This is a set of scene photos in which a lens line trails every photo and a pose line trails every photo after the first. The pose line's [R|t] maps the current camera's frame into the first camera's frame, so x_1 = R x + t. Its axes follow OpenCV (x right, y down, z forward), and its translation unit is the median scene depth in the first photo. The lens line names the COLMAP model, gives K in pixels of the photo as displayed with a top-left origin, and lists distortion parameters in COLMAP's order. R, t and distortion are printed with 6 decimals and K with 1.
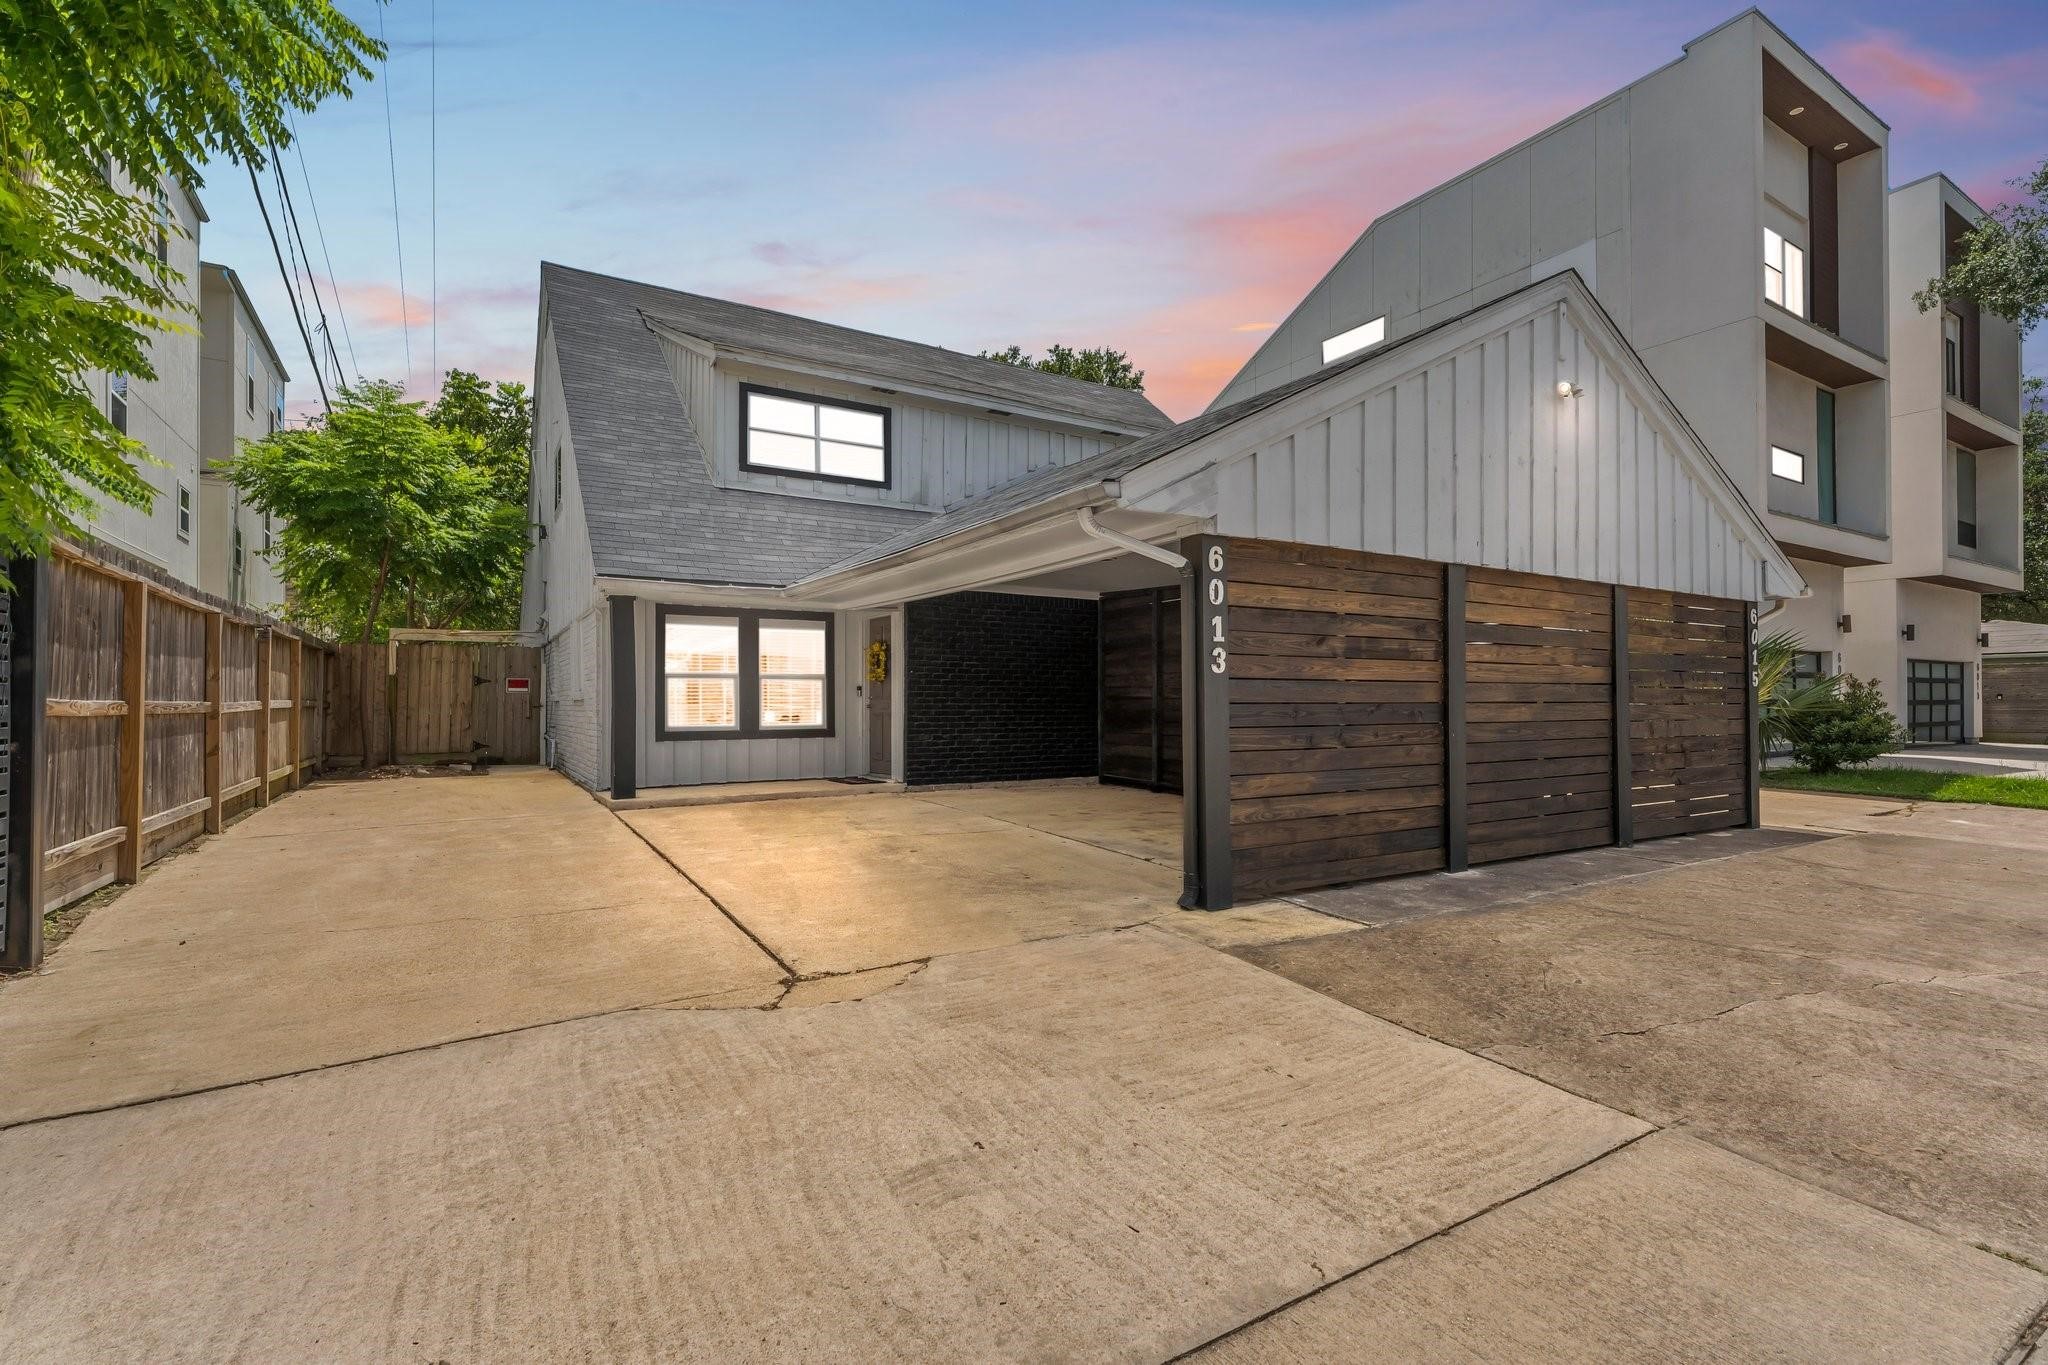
lens RADIAL K [[919.6, 0, 1033.8], [0, 919.6, 688.2], [0, 0, 1]] dist [0.001422, 0.000026]
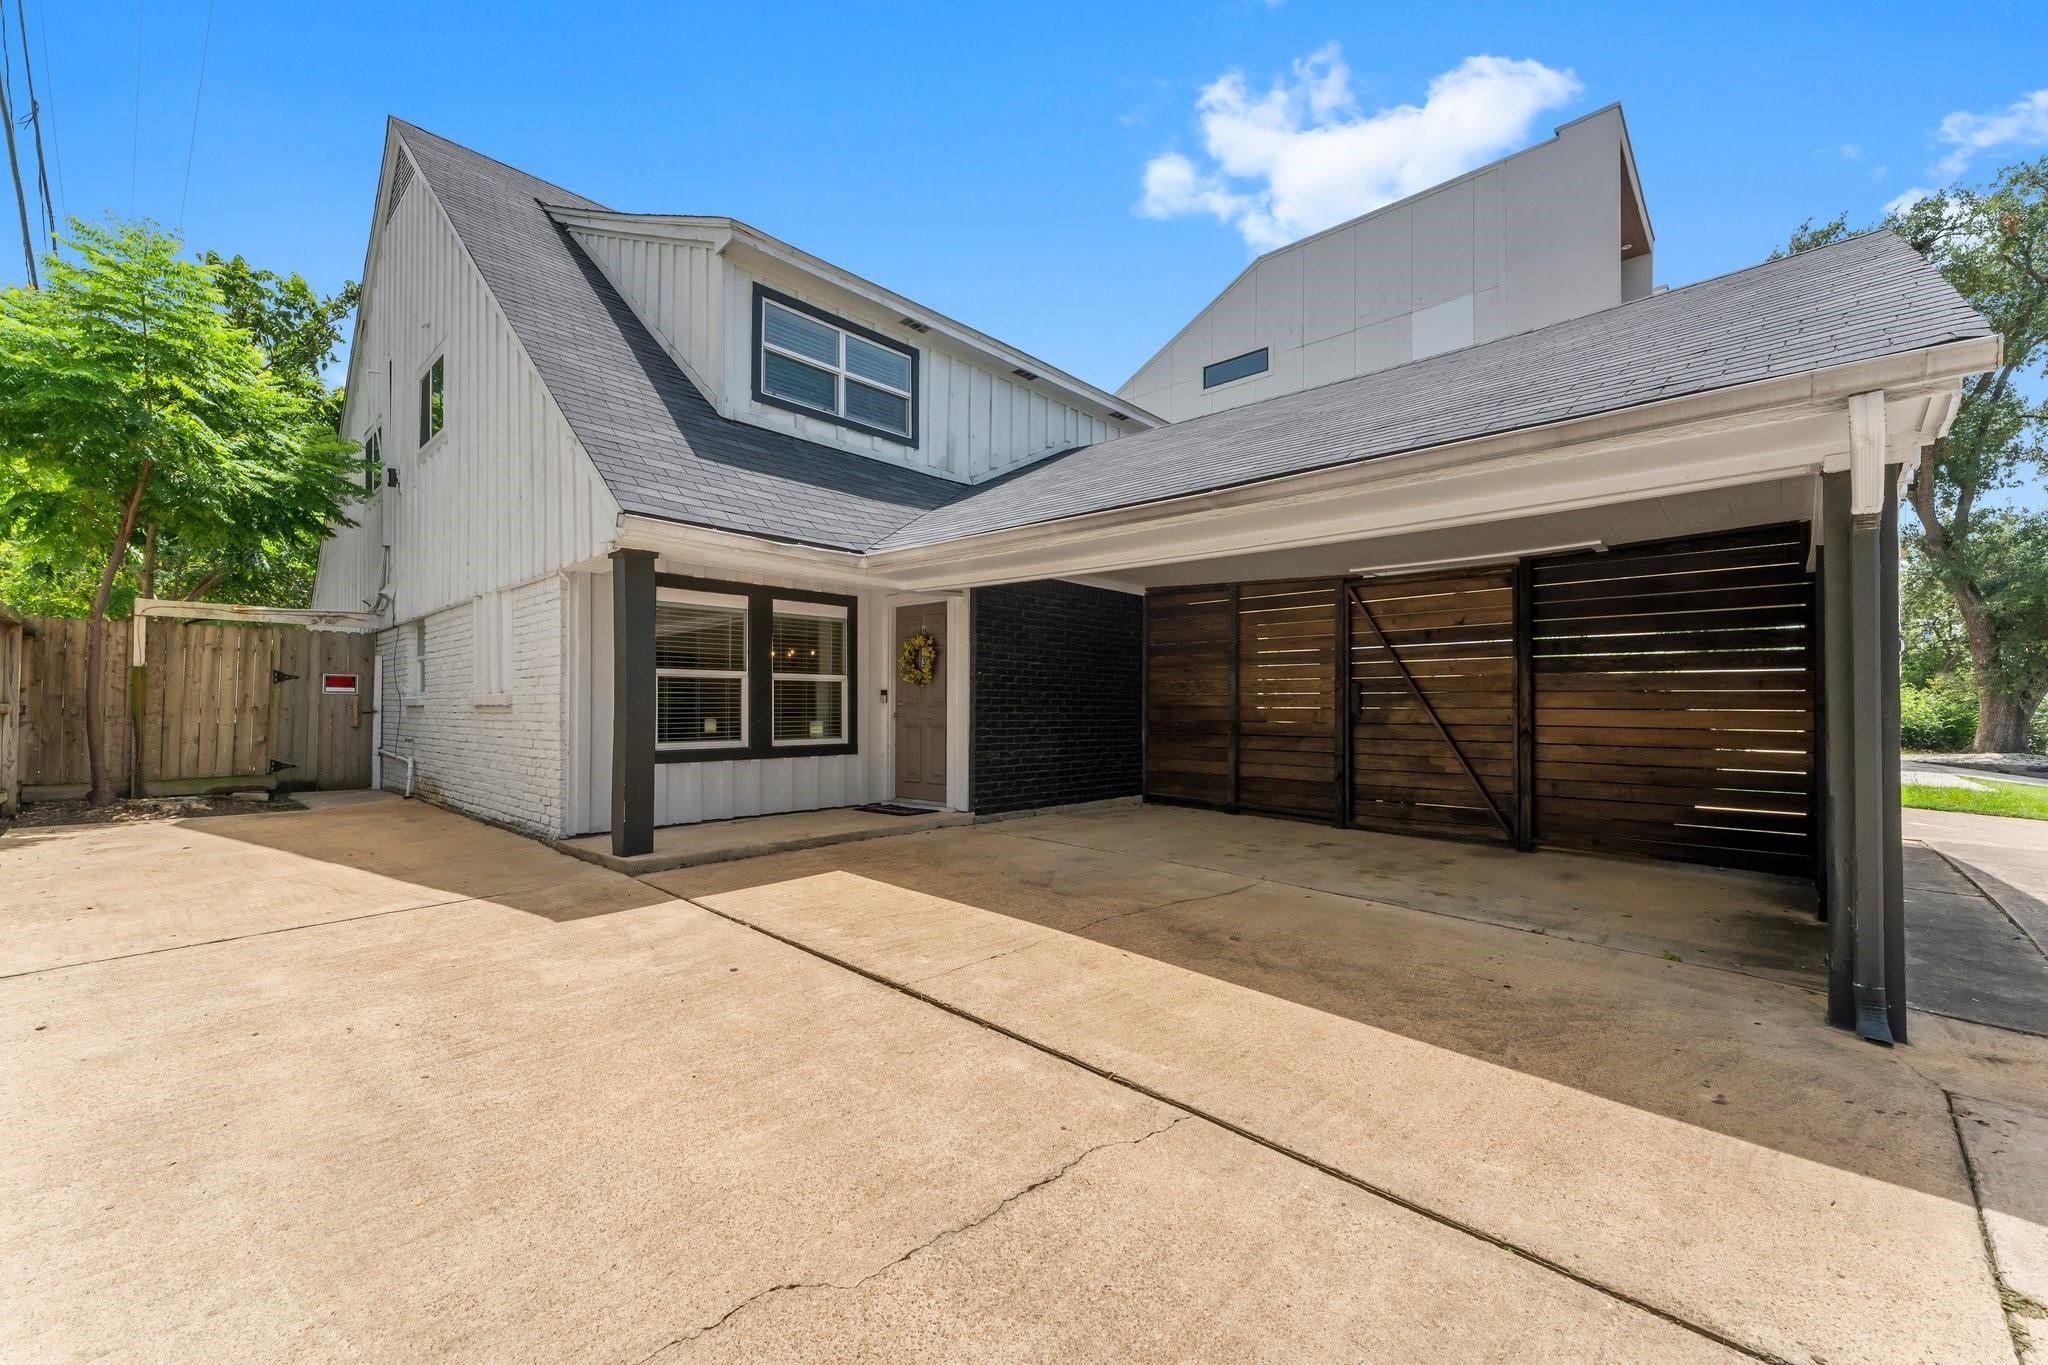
lens RADIAL K [[824.6, 0, 1009.8], [0, 824.6, 694.8], [0, 0, 1]] dist [0.001672, -0.001182]
pose [[0.966182, 0.009582, 0.257684, -0.238686], [-0.009622, 0.999953, -0.001107, 0.001448], [-0.257683, -0.001410, 0.966229, 0.246933]]
